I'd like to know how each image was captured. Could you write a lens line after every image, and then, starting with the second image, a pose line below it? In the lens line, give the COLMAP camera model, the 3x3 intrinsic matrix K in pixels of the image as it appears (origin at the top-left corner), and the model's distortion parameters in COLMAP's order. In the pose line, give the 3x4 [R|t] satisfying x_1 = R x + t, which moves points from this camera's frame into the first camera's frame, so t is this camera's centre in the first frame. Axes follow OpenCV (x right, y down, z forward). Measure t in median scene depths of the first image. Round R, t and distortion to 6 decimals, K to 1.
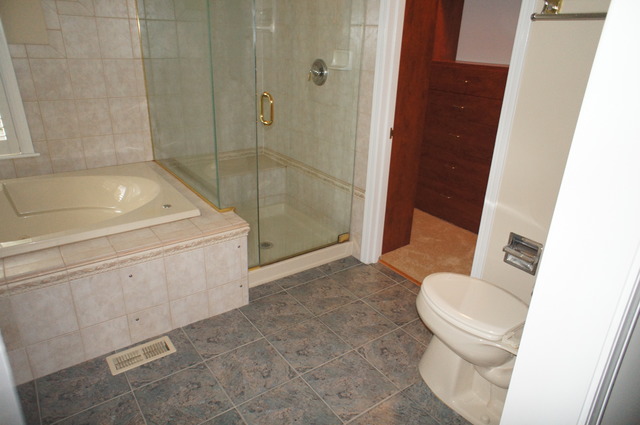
lens RADIAL K [[432.2, 0, 320.0], [0, 432.2, 212.5], [0, 0, 1]] dist [-0.093145, 0.113656]
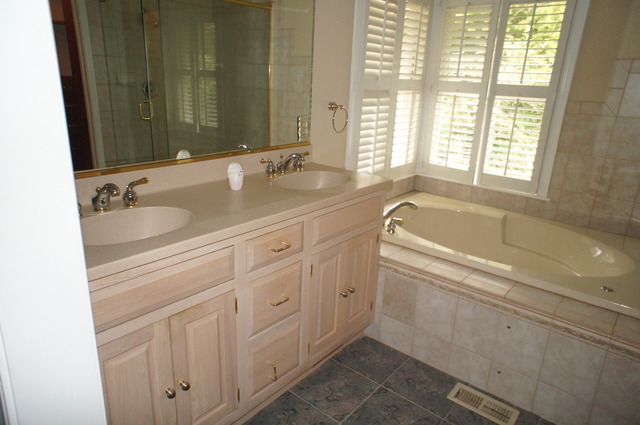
lens RADIAL K [[432.2, 0, 320.0], [0, 432.2, 212.5], [0, 0, 1]] dist [-0.093145, 0.113656]
pose [[0.242847, 0.271484, -0.931301, 0.265604], [-0.399652, 0.902780, 0.158956, -0.064438], [0.883914, 0.333595, 0.327736, 0.205730]]
